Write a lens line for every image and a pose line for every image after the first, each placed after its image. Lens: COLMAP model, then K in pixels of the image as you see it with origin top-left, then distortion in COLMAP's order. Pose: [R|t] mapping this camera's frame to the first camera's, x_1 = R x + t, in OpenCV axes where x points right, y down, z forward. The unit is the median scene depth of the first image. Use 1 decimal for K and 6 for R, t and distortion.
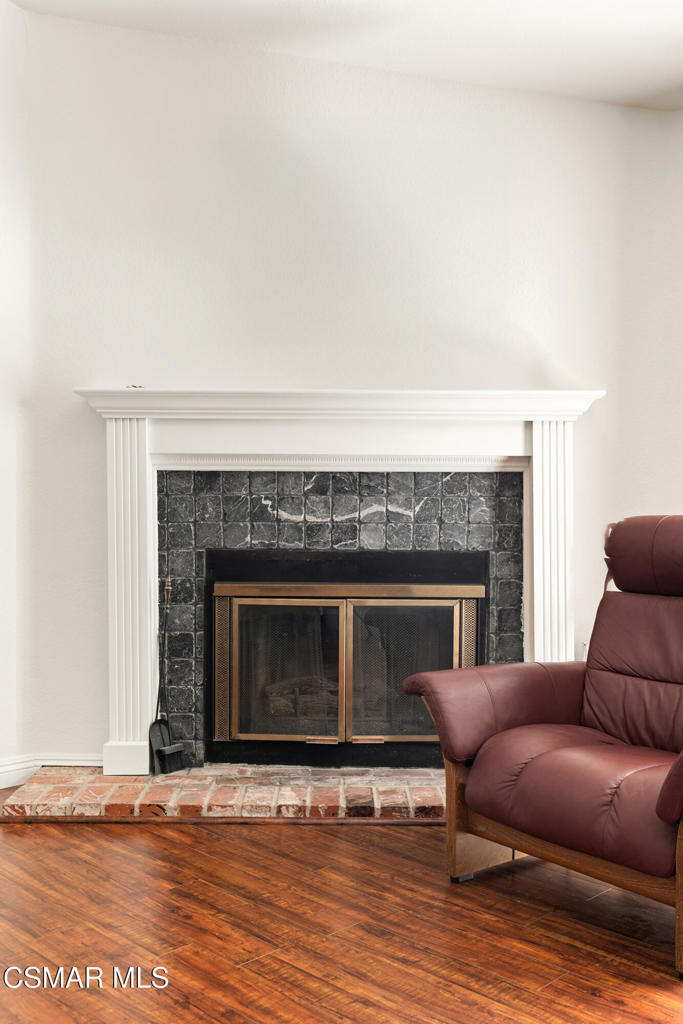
lens RADIAL K [[1072.4, 0, 341.6], [0, 1072.4, 512.9], [0, 0, 1]] dist [0.013543, 0.000000]
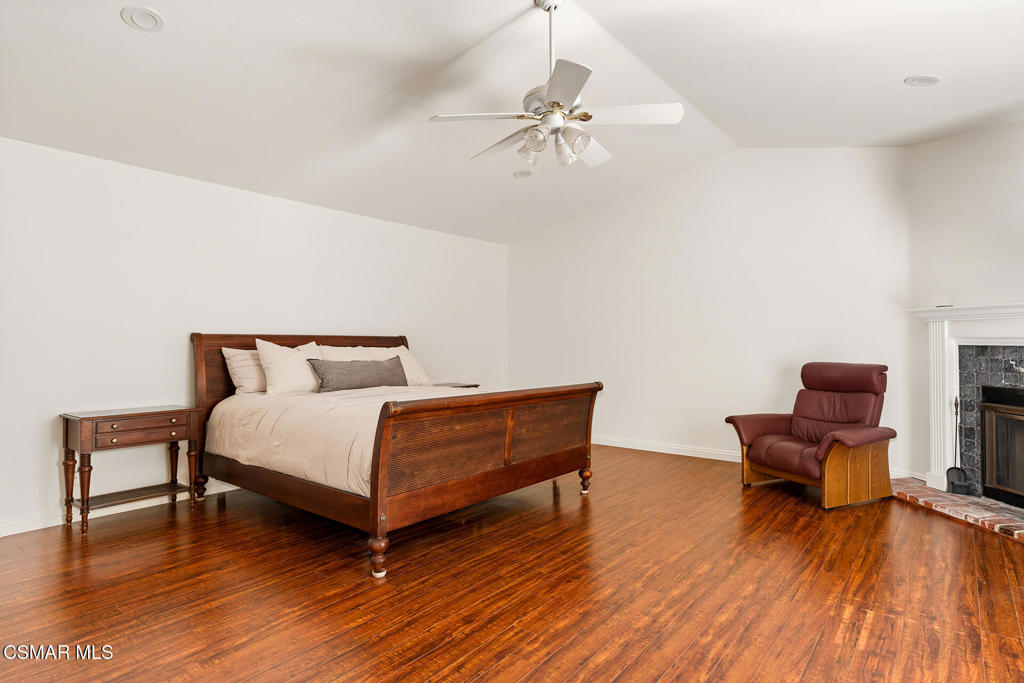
lens RADIAL K [[553.3, 0, 512.3], [0, 553.3, 340.5], [0, 0, 1]] dist [-0.000099, 0.000064]
pose [[0.103328, -0.004746, -0.994636, 0.787324], [-0.039767, 0.999169, -0.008899, -0.004954], [0.993852, 0.040473, 0.103053, 0.044945]]
